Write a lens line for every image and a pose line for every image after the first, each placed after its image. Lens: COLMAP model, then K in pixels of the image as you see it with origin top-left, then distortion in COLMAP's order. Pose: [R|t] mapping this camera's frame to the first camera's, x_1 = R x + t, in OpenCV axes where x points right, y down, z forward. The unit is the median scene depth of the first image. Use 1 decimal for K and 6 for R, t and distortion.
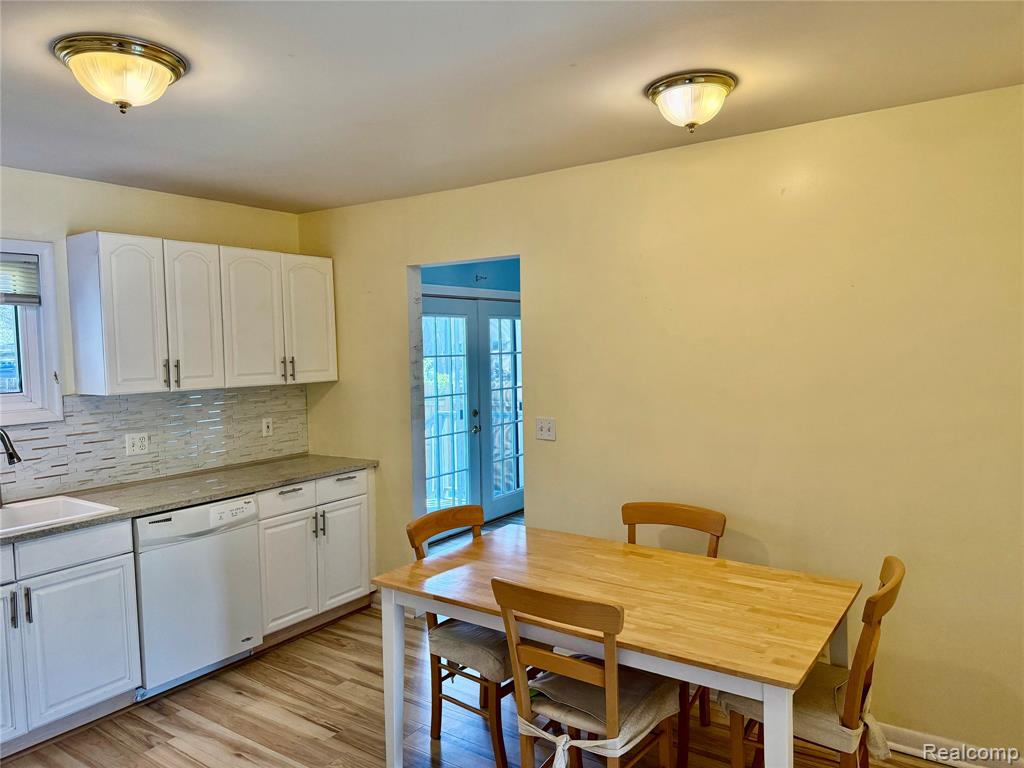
lens RADIAL K [[713.1, 0, 512.0], [0, 713.1, 384.0], [0, 0, 1]] dist [-0.000360, -0.000212]
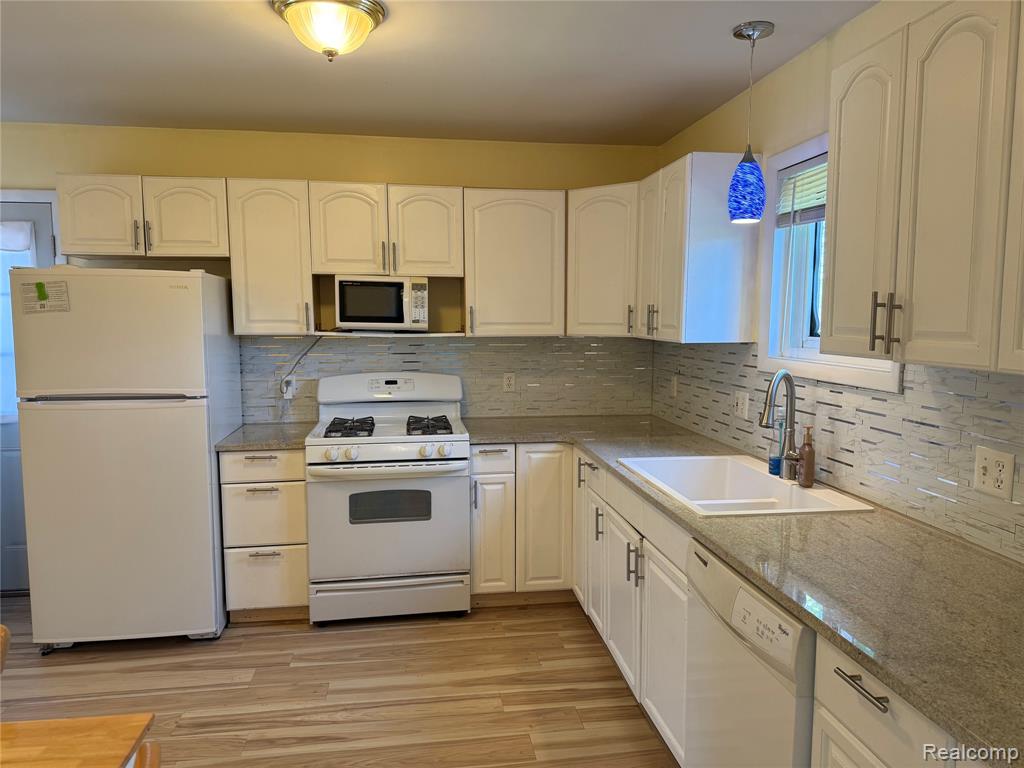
lens RADIAL K [[713.1, 0, 512.0], [0, 713.1, 384.0], [0, 0, 1]] dist [-0.000360, -0.000212]
pose [[-0.722169, 0.092288, -0.685533, 0.014811], [-0.018320, 0.988160, 0.152327, -0.038252], [0.691474, 0.122565, -0.711928, 1.108076]]
